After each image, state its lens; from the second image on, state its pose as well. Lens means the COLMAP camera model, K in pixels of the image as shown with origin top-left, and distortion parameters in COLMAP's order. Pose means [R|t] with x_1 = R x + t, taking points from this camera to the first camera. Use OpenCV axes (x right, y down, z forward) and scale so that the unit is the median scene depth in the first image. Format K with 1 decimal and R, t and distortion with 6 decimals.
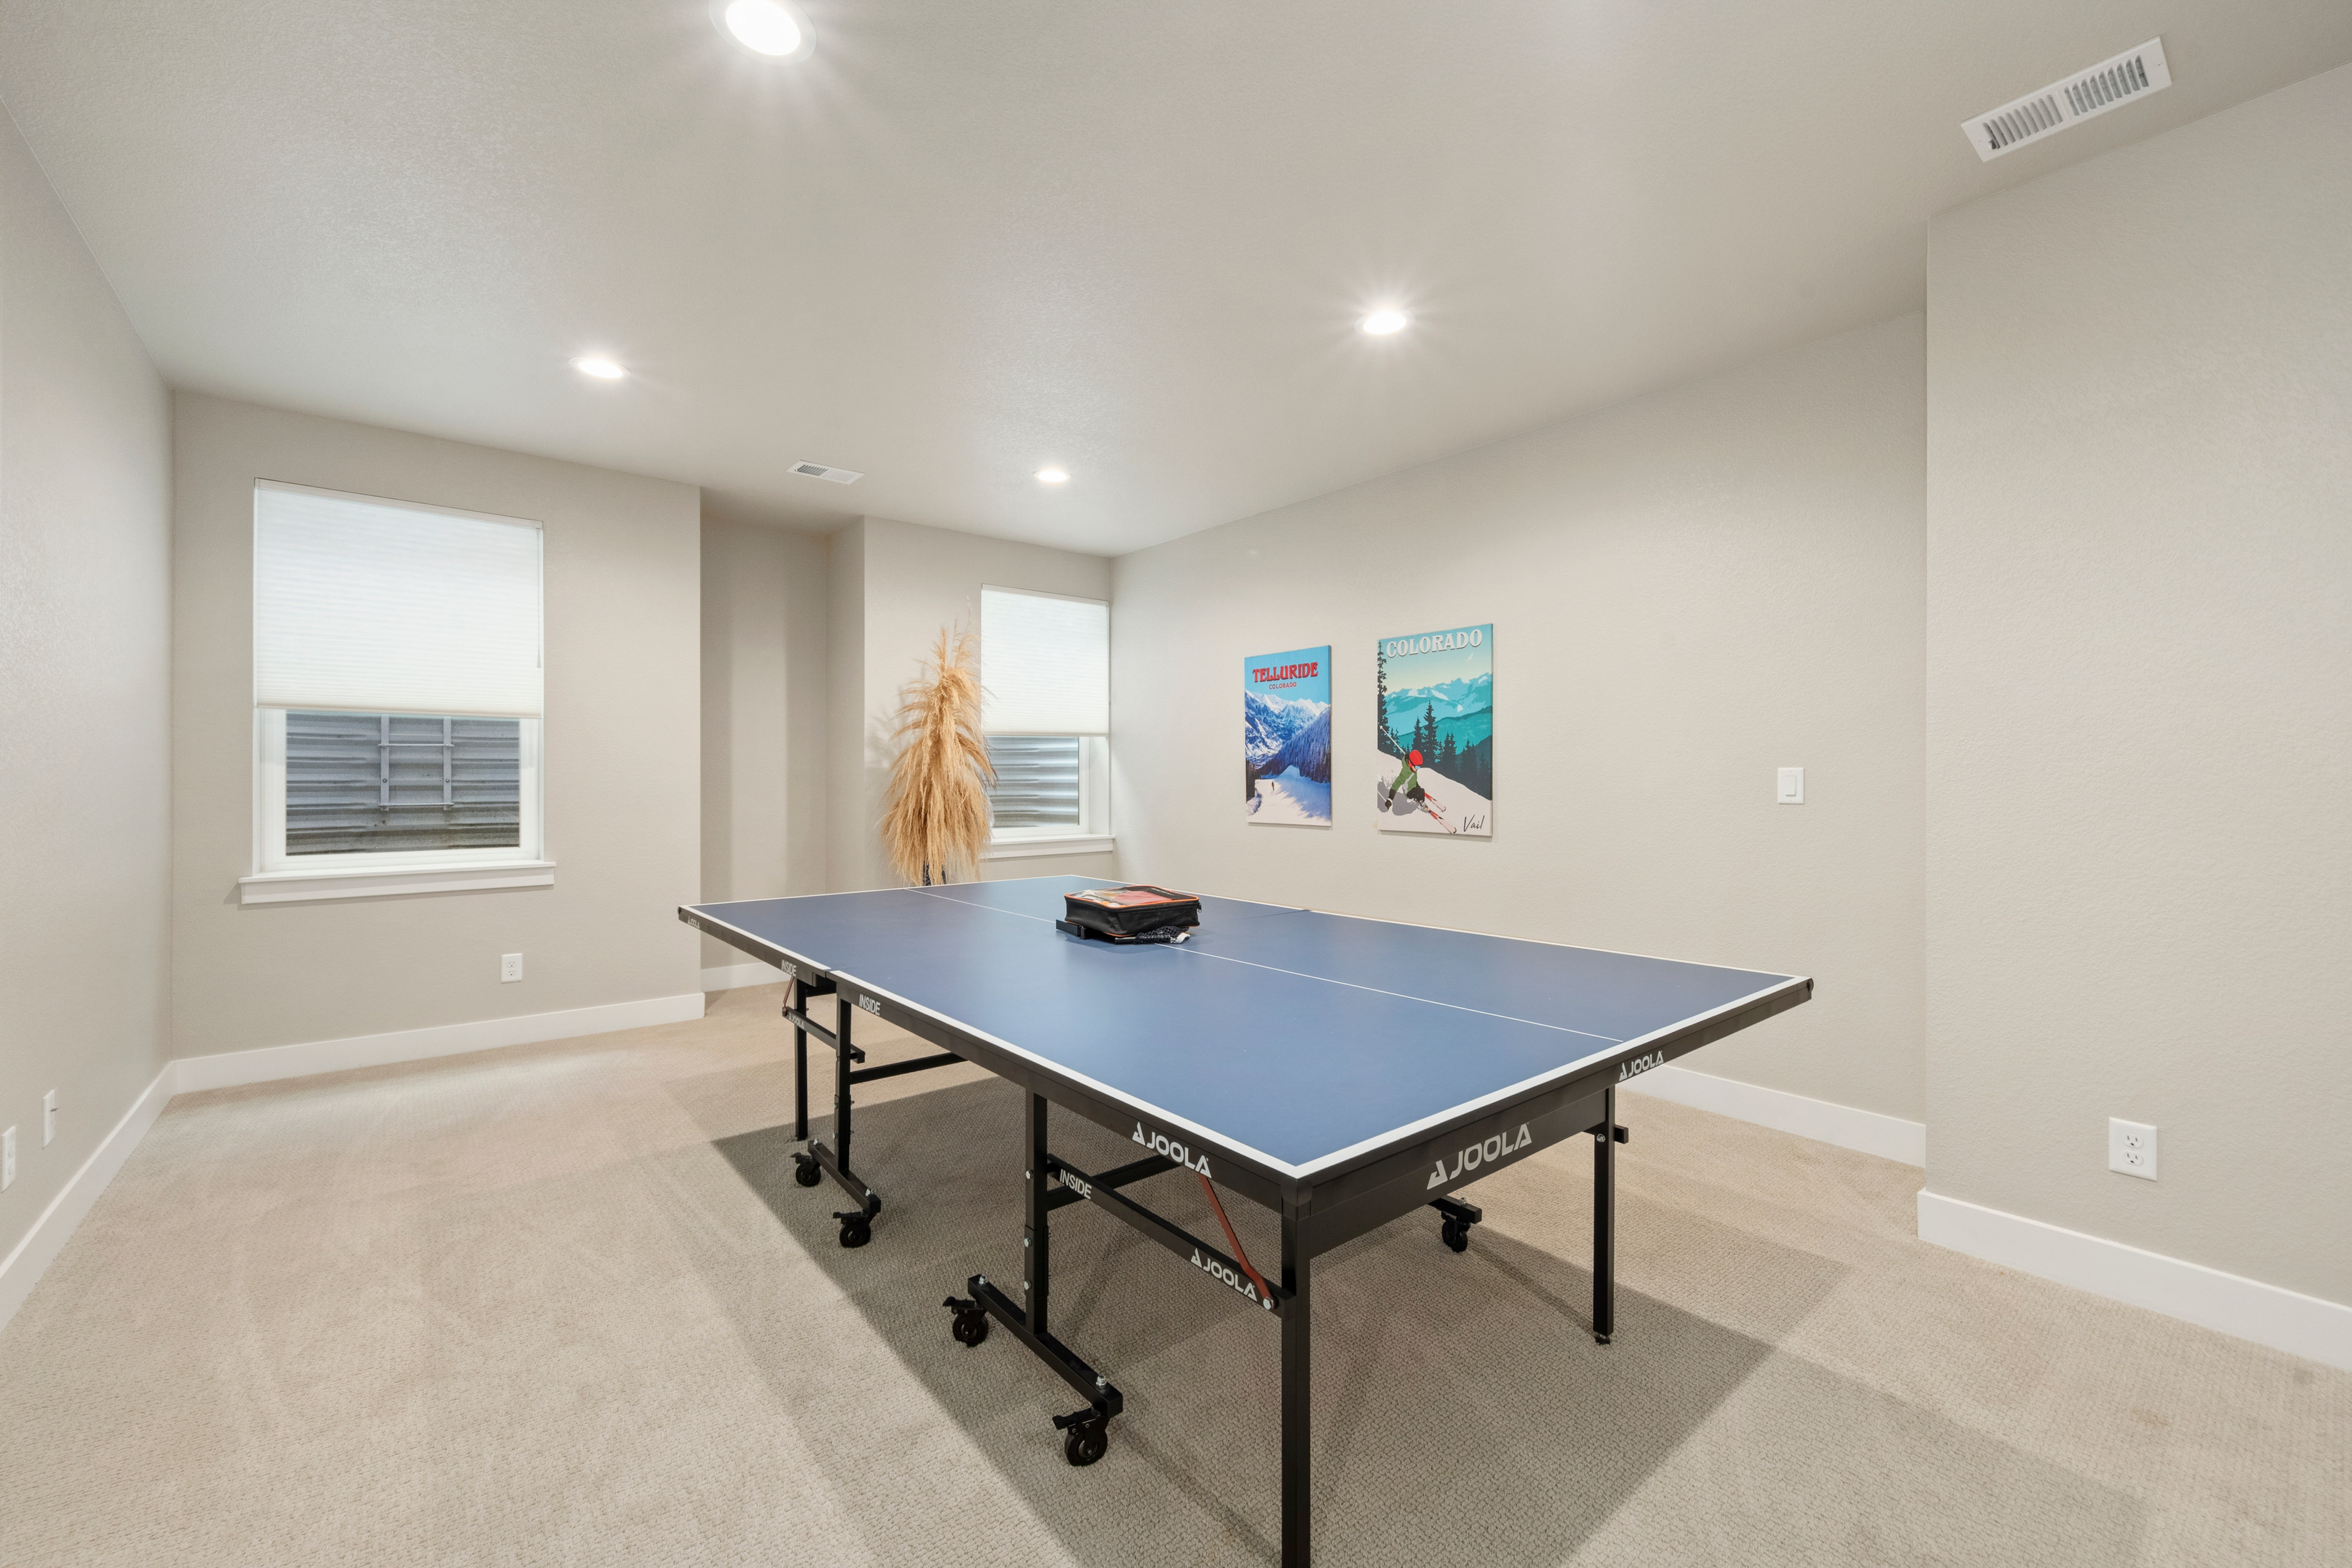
lens RADIAL K [[931.0, 0, 1172.1], [0, 931.0, 769.6], [0, 0, 1]] dist [0.004416, -0.000512]
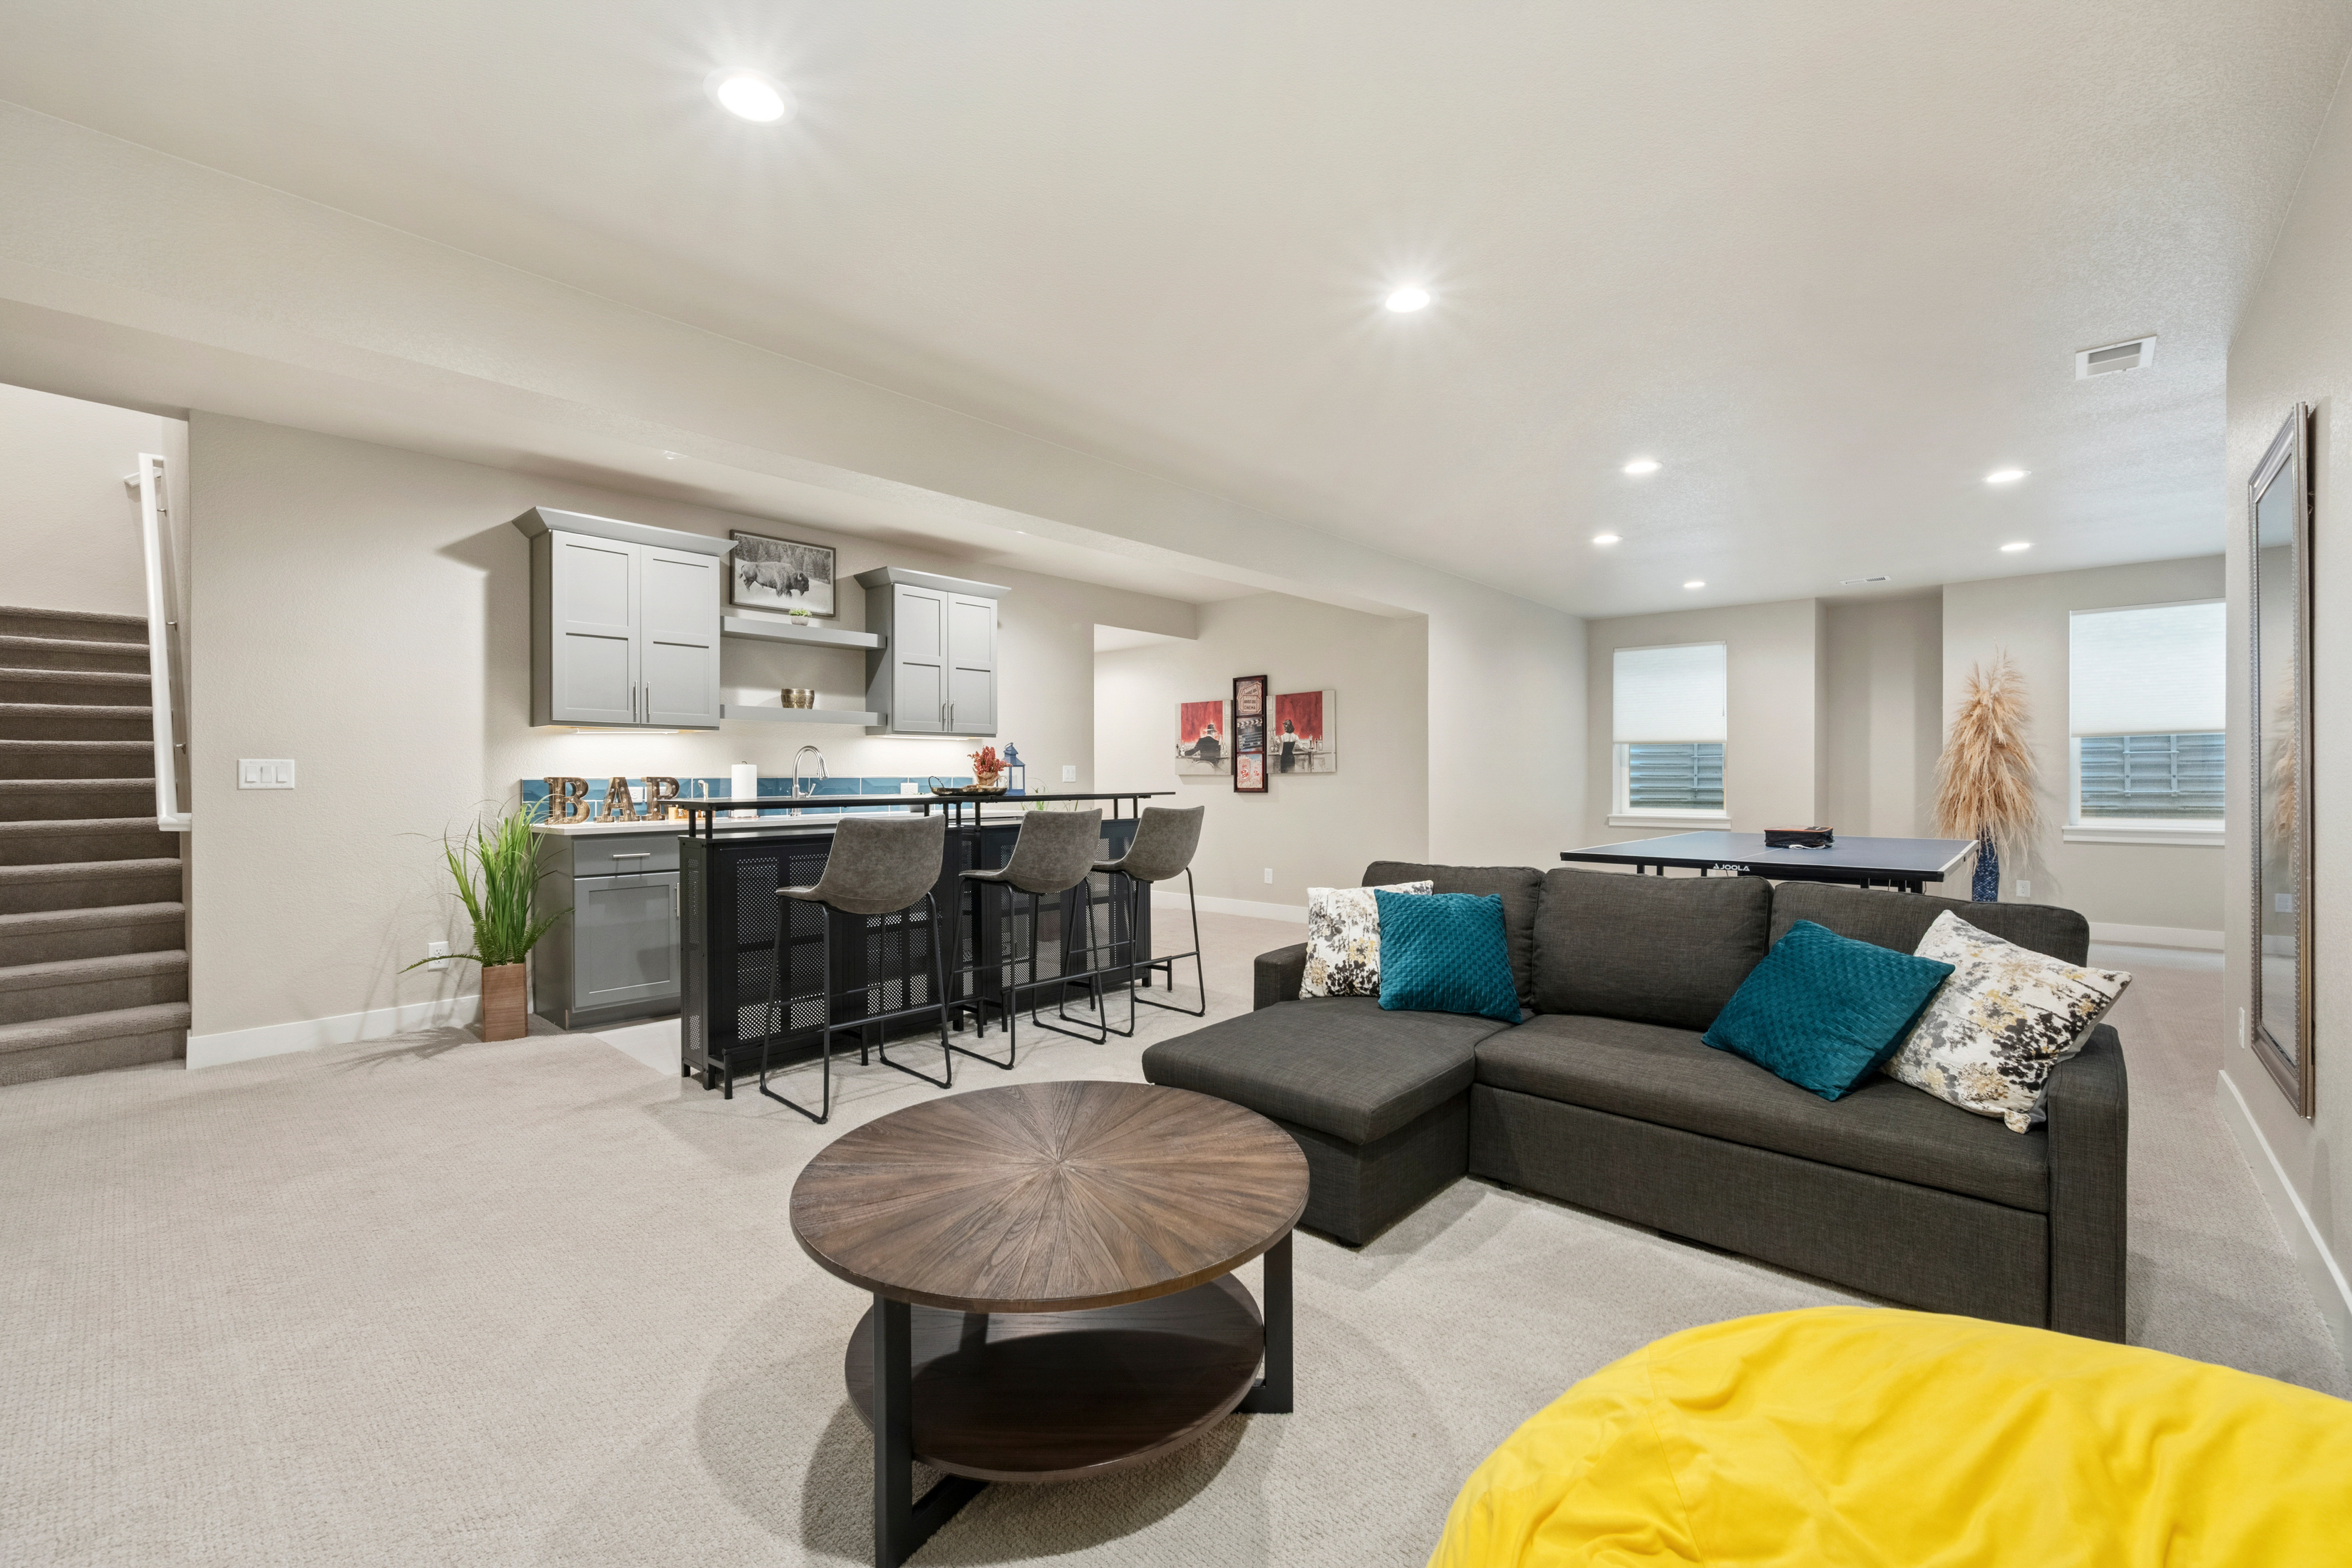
lens RADIAL K [[944.7, 0, 1198.0], [0, 944.7, 783.0], [0, 0, 1]] dist [0.003089, -0.001095]
pose [[0.165909, 0.008288, -0.986106, 0.964214], [0.008276, 0.999918, 0.009797, 0.000404], [0.986106, -0.009786, 0.165827, -0.361944]]
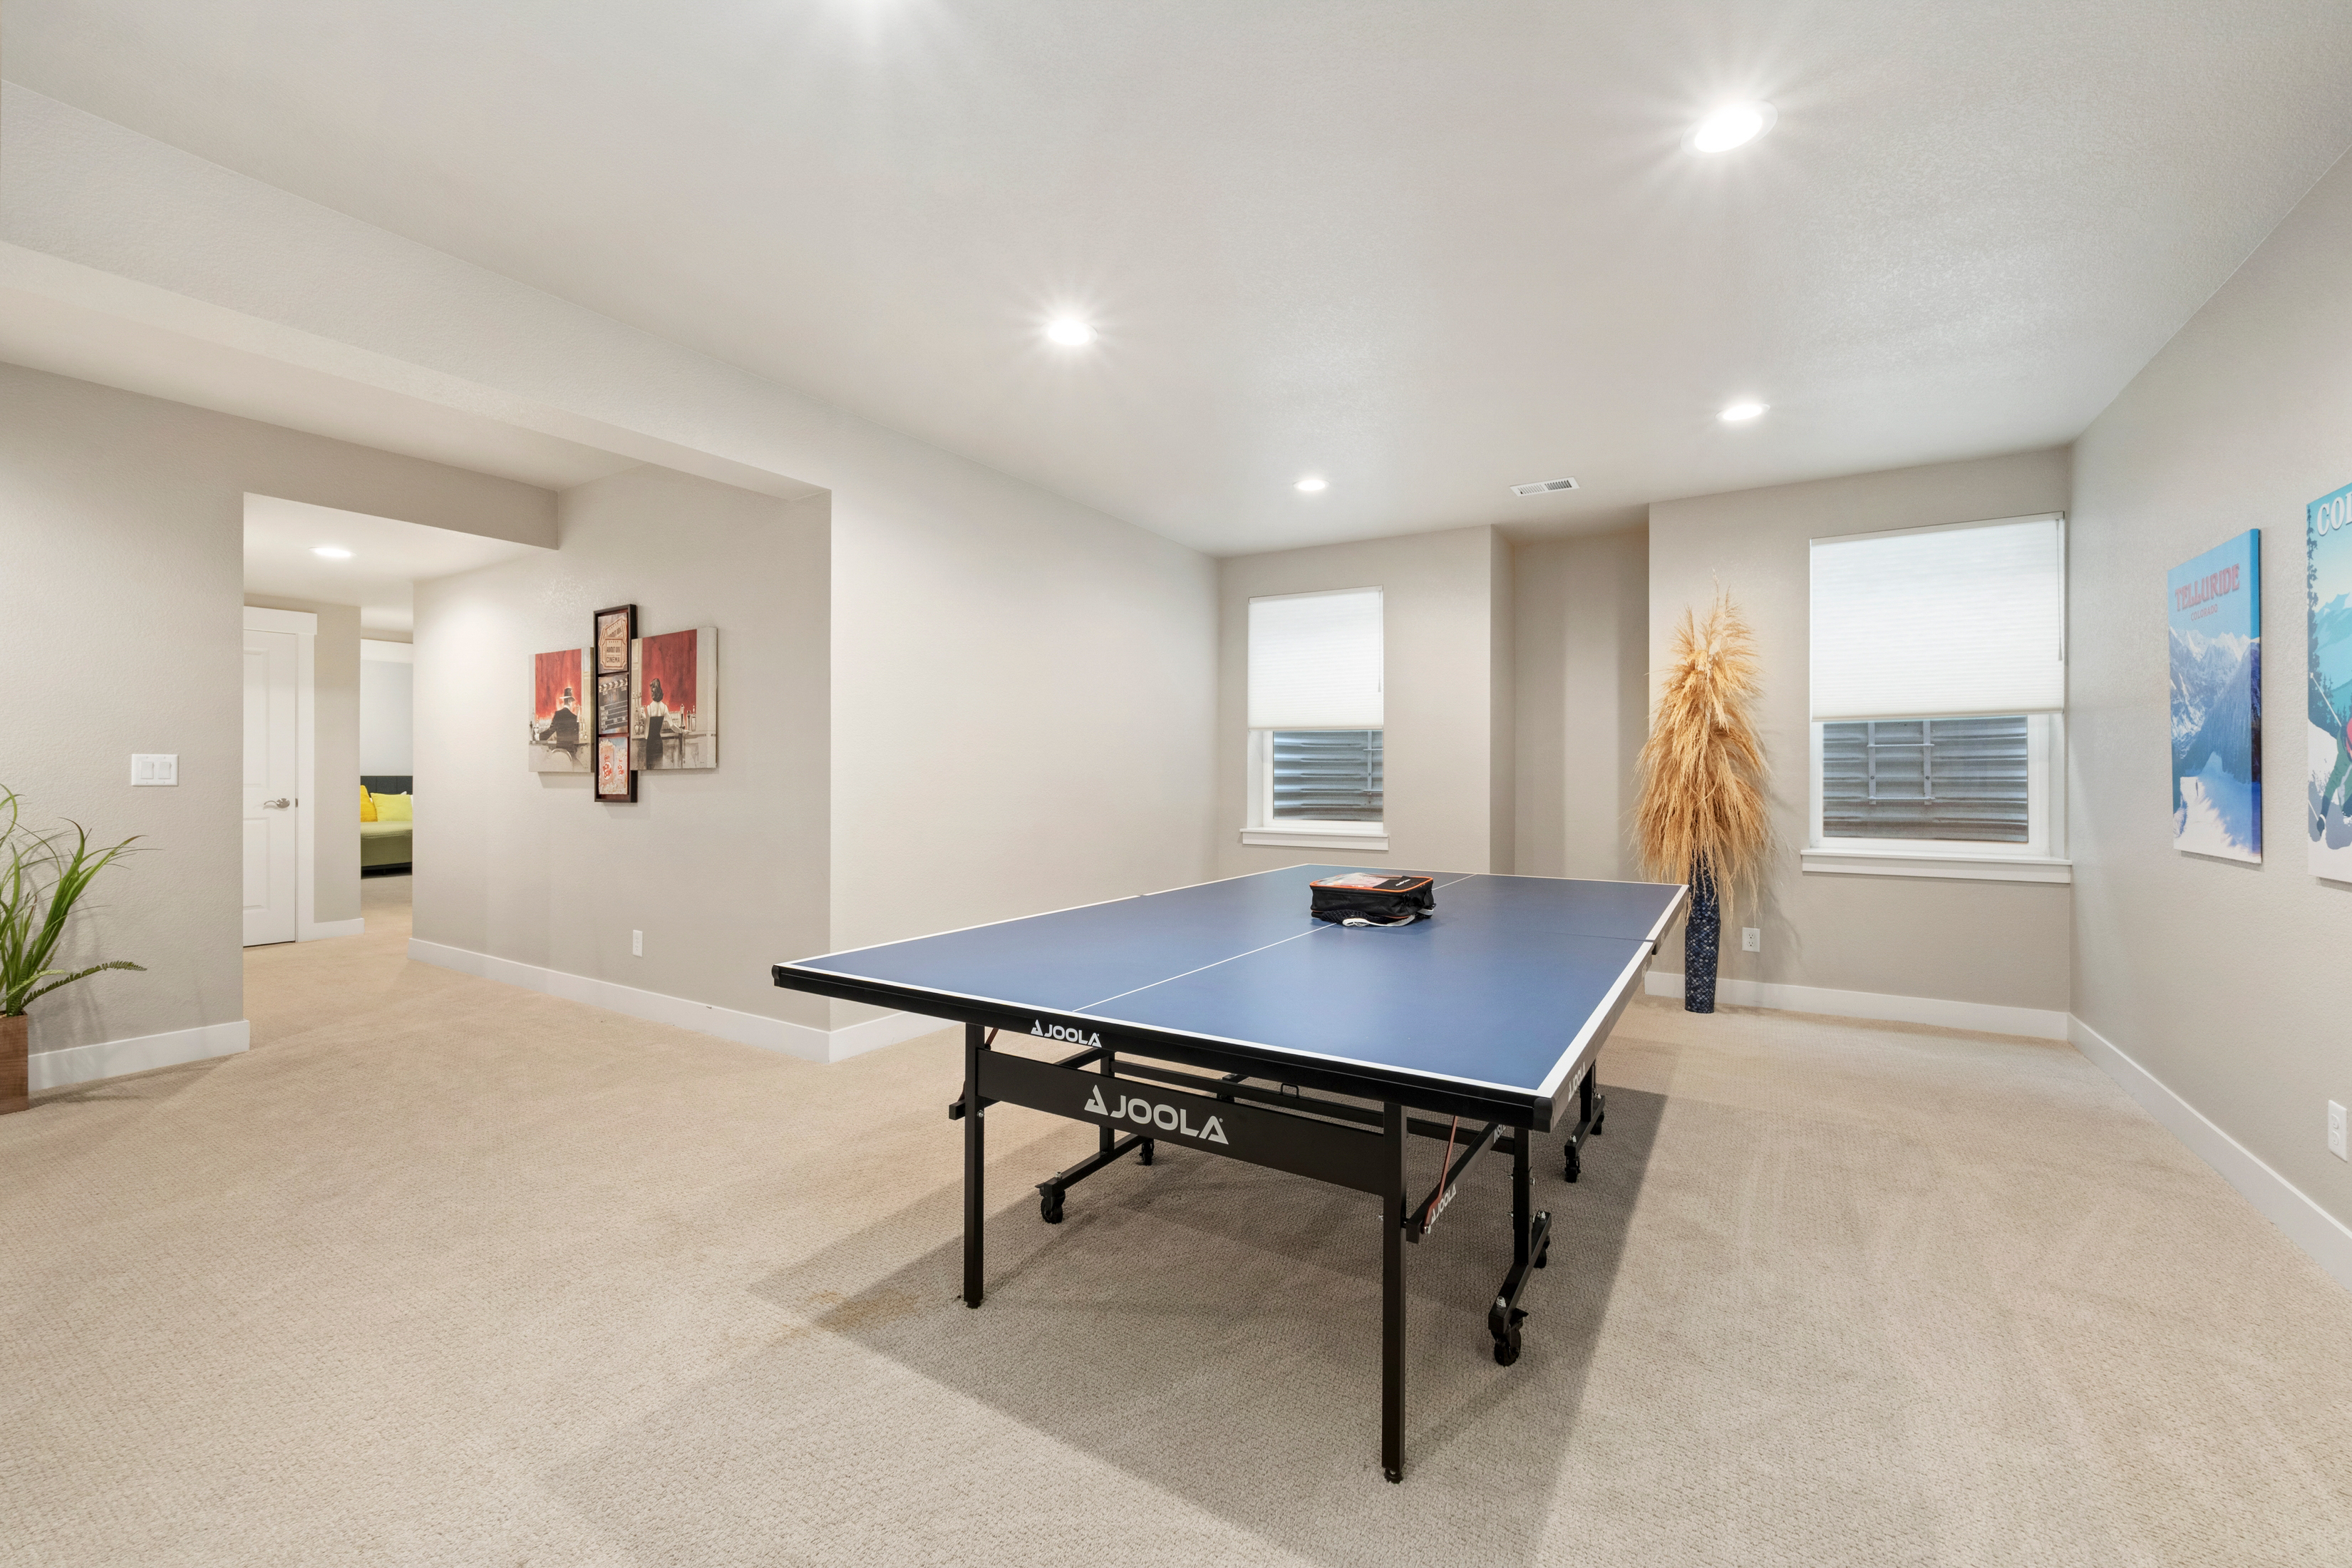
lens RADIAL K [[931.0, 0, 1186.6], [0, 931.0, 776.0], [0, 0, 1]] dist [0.004416, -0.000512]
pose [[0.339744, 0.005129, -0.940504, 0.468132], [0.005023, 0.999961, 0.007268, 0.002868], [0.940504, -0.007193, 0.339705, 0.229821]]
